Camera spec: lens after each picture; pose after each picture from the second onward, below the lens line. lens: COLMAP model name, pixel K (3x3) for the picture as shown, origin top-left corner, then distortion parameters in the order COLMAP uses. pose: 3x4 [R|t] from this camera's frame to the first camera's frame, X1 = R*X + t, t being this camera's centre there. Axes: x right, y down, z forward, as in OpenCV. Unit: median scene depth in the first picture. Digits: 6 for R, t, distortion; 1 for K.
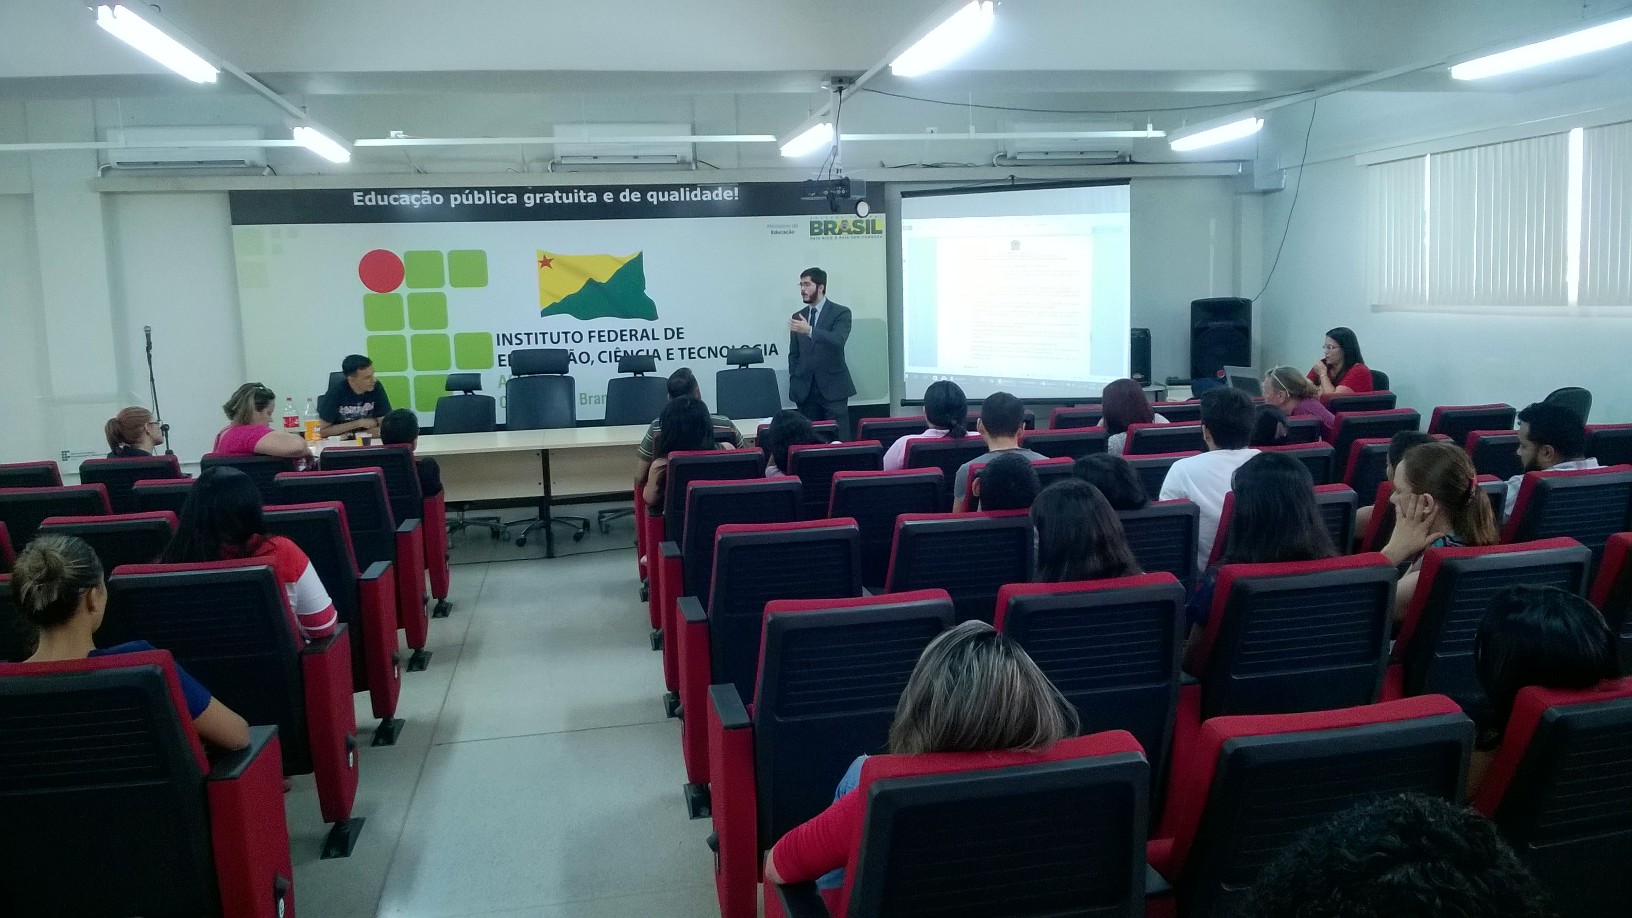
lens RADIAL K [[1230.8, 0, 814.4], [0, 1230.8, 446.8], [0, 0, 1]] dist [0.052885, -0.143232]
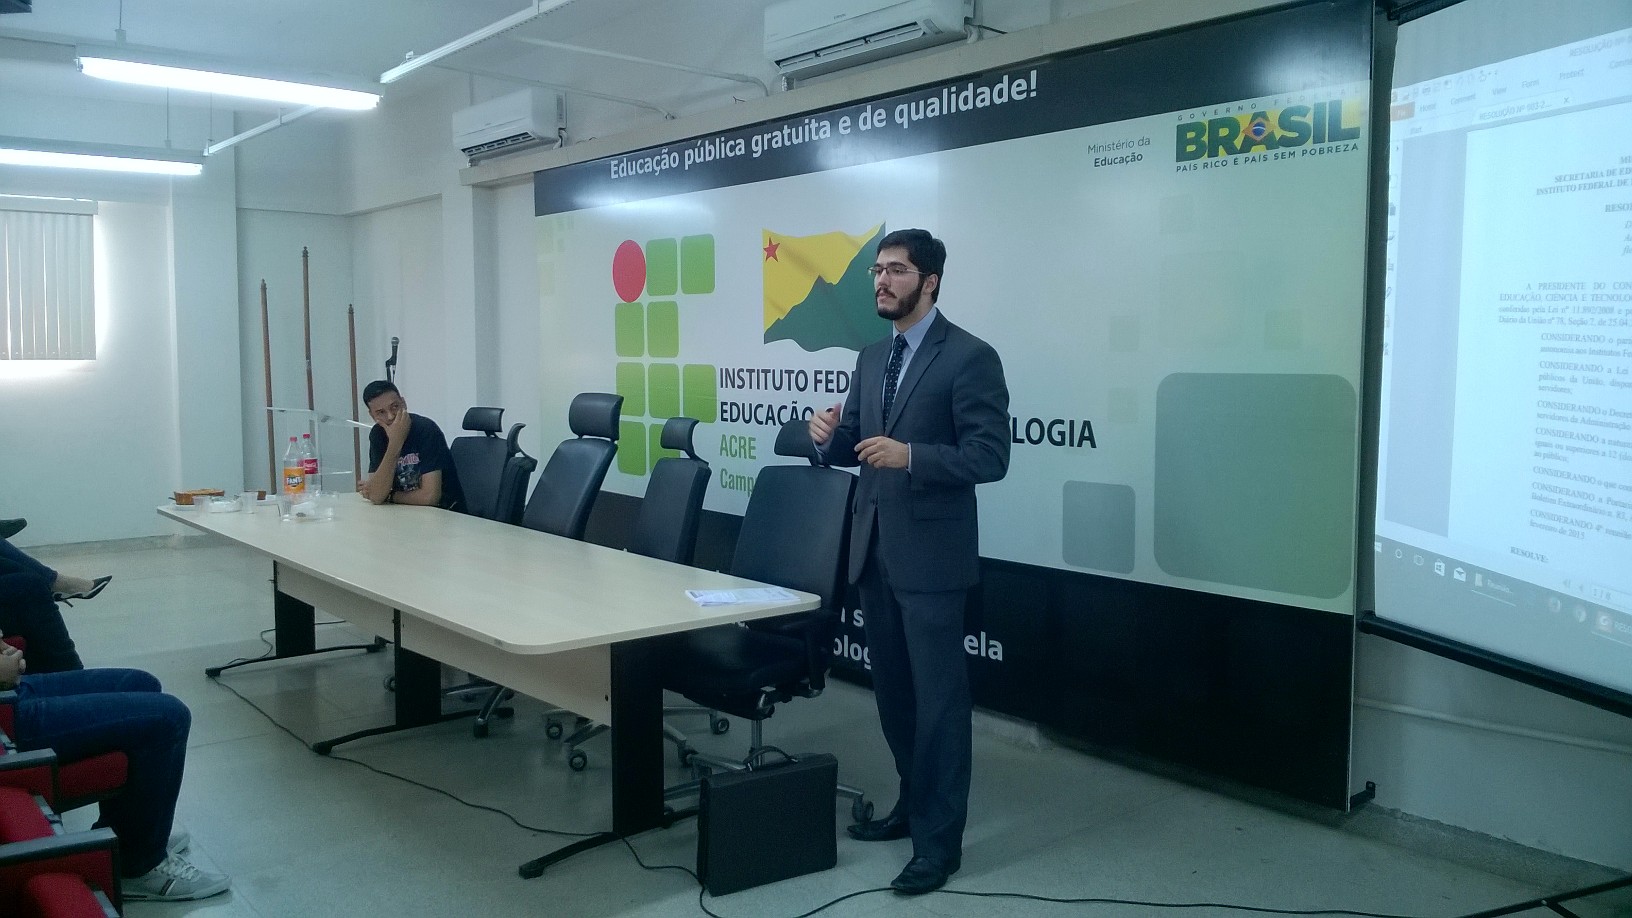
lens RADIAL K [[1230.8, 0, 814.4], [0, 1230.8, 446.8], [0, 0, 1]] dist [0.052885, -0.143232]
pose [[0.503526, 0.098941, -0.858296, 0.301243], [-0.130719, 0.990709, 0.037519, -0.081275], [0.854034, 0.093304, 0.511781, 0.722066]]
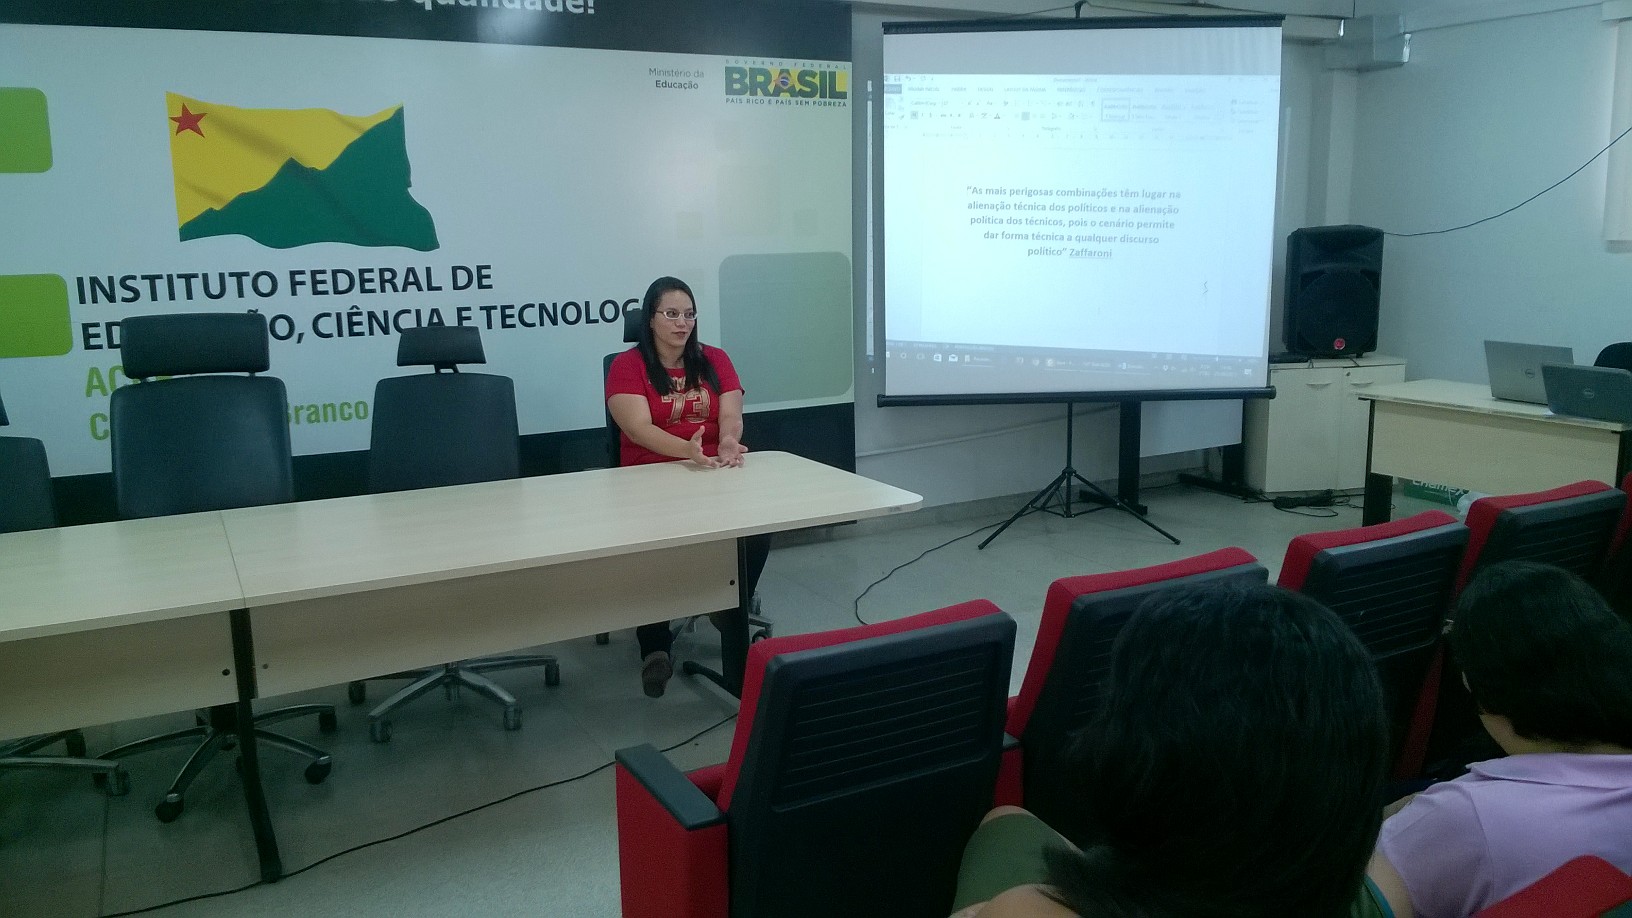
lens RADIAL K [[1230.8, 0, 814.4], [0, 1230.8, 446.8], [0, 0, 1]] dist [0.052885, -0.143232]
pose [[0.955527, -0.036154, 0.292678, -0.132725], [0.024187, 0.998721, 0.044407, -0.042877], [-0.293909, -0.035354, 0.955179, 0.485508]]
